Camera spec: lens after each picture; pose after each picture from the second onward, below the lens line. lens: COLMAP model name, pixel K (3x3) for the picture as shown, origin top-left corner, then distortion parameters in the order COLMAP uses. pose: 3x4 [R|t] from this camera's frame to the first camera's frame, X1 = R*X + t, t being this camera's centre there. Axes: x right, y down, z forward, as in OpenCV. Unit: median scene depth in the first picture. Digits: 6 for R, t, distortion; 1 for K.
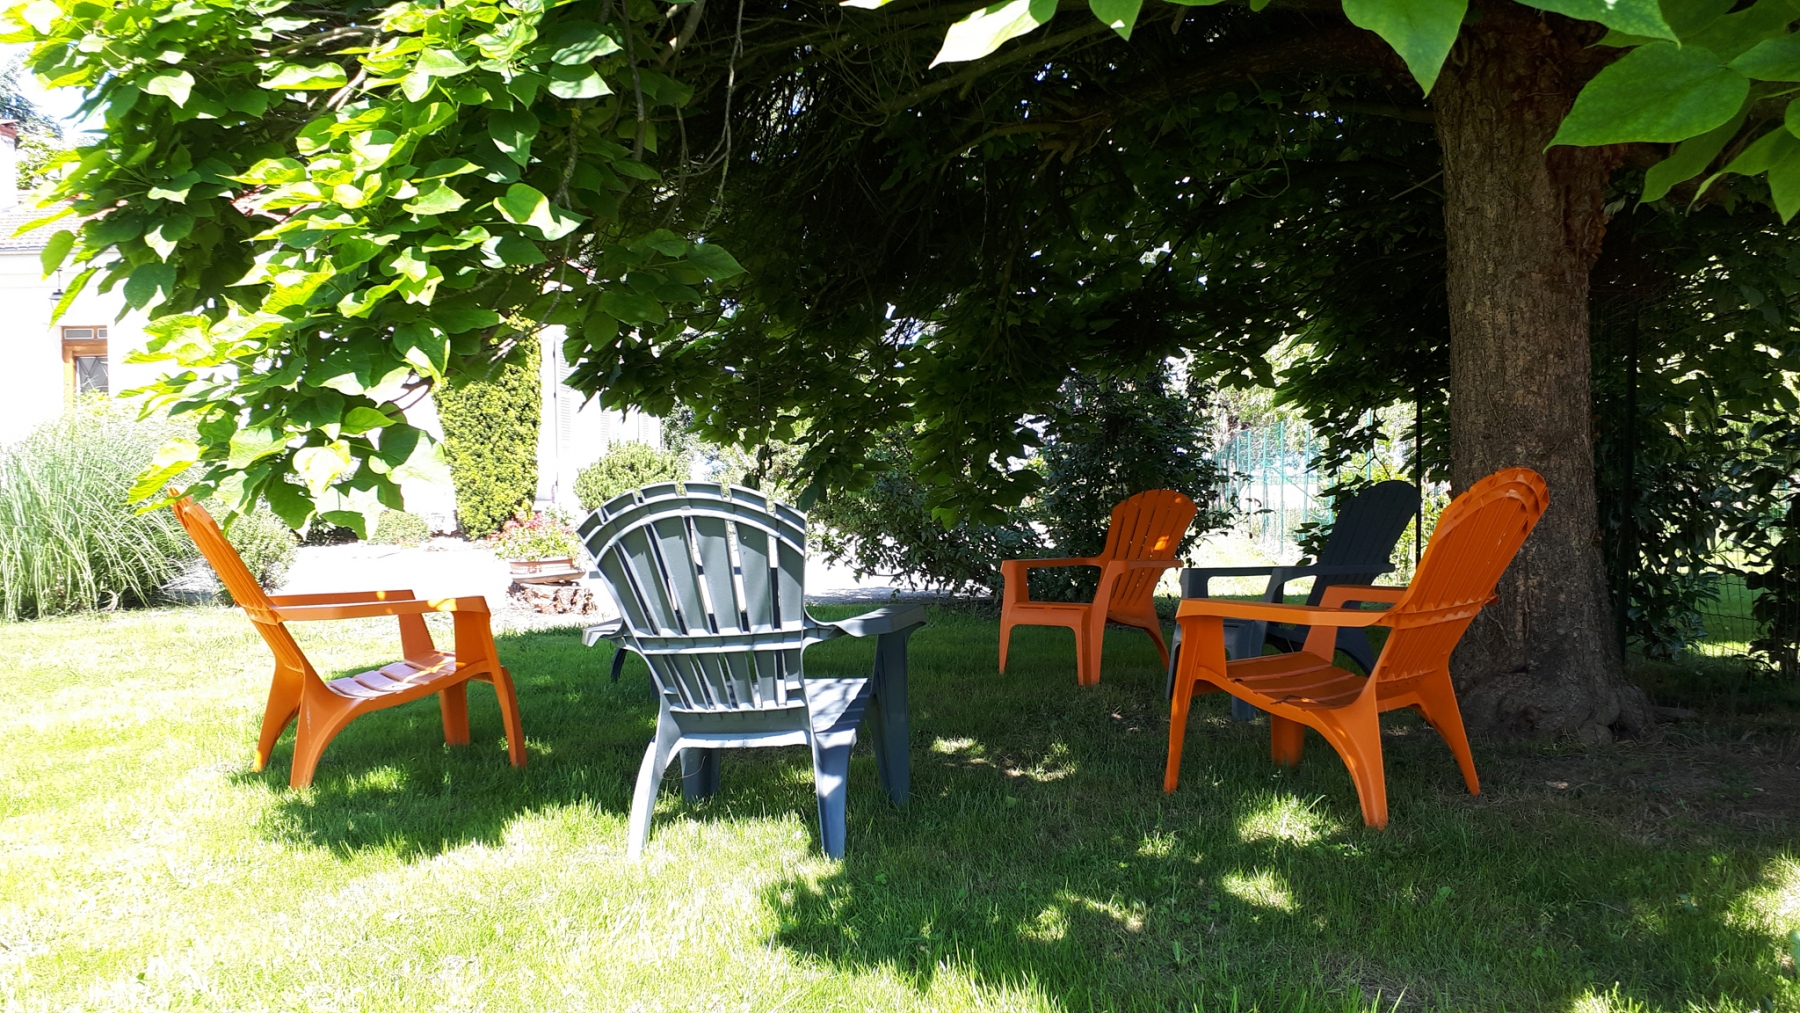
lens RADIAL K [[1432.6, 0, 893.3], [0, 1432.6, 507.1], [0, 0, 1]] dist [0.051466, -0.076238]
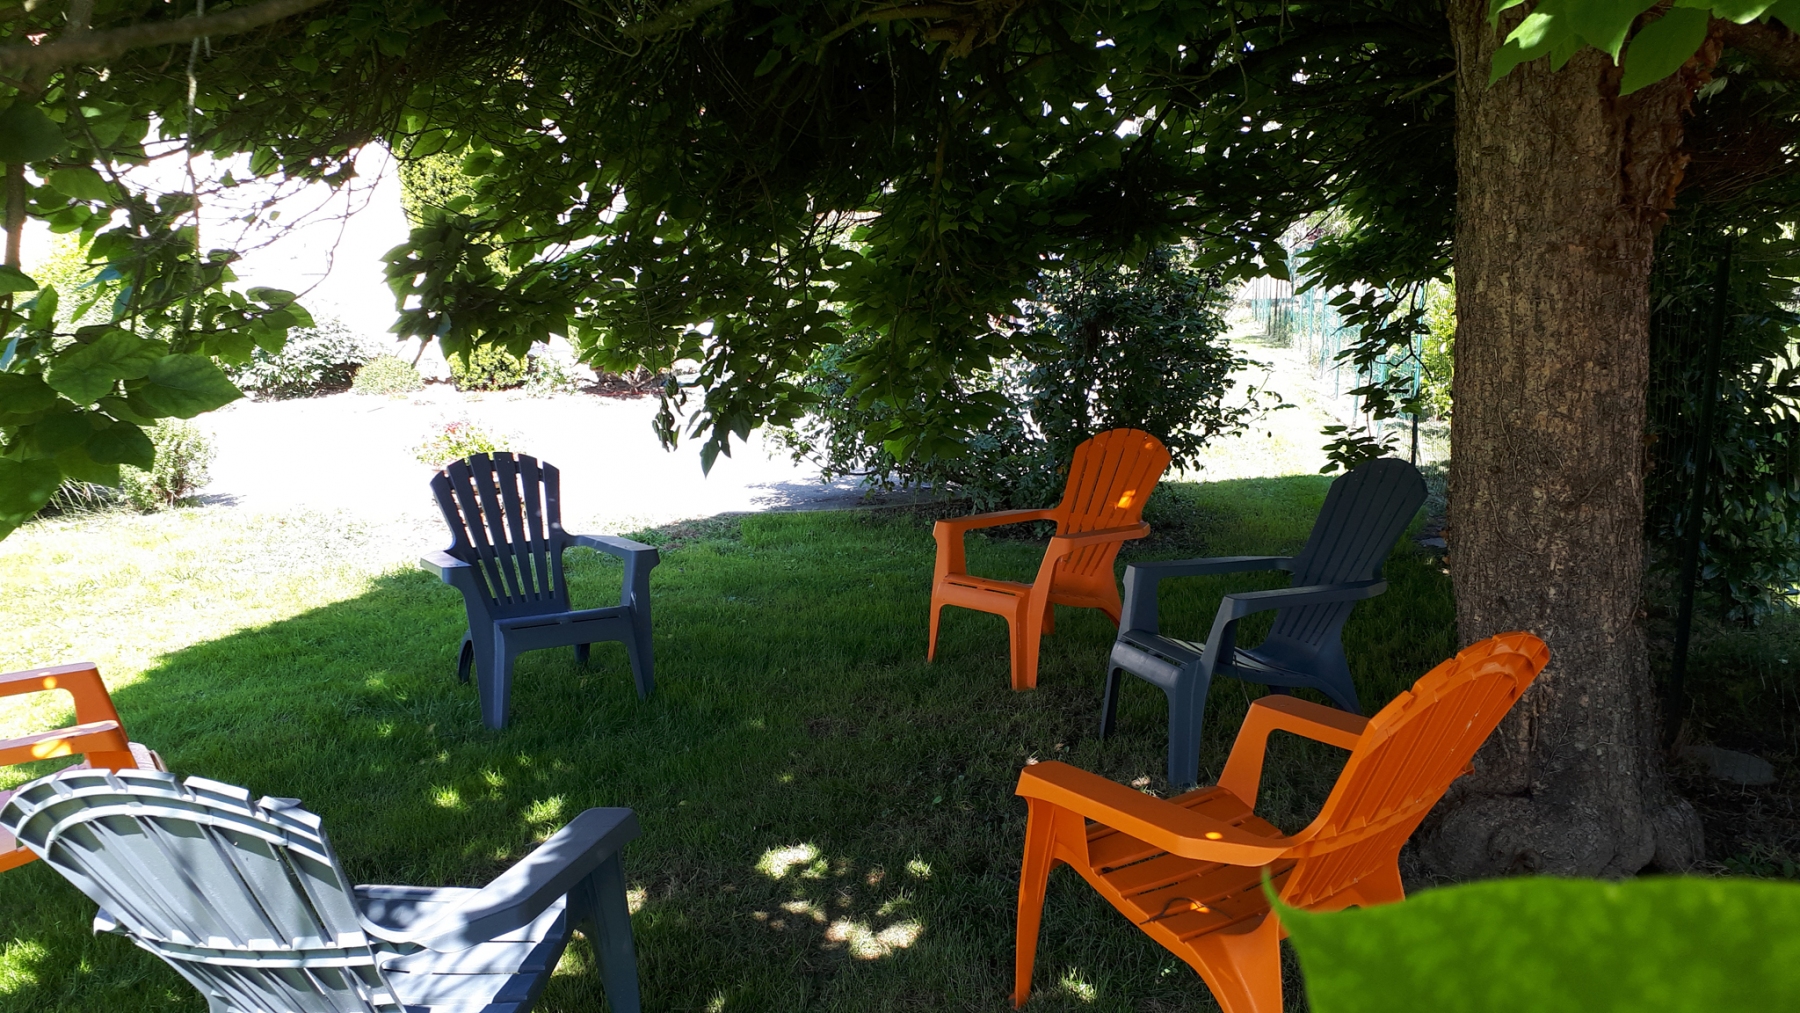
lens RADIAL K [[1444.8, 0, 905.5], [0, 1444.8, 517.8], [0, 0, 1]] dist [0.060658, -0.072180]
pose [[0.998891, -0.007642, -0.046448, 0.147283], [0.014727, 0.987937, 0.154156, -0.142199], [0.044710, -0.154669, 0.986954, 0.255426]]
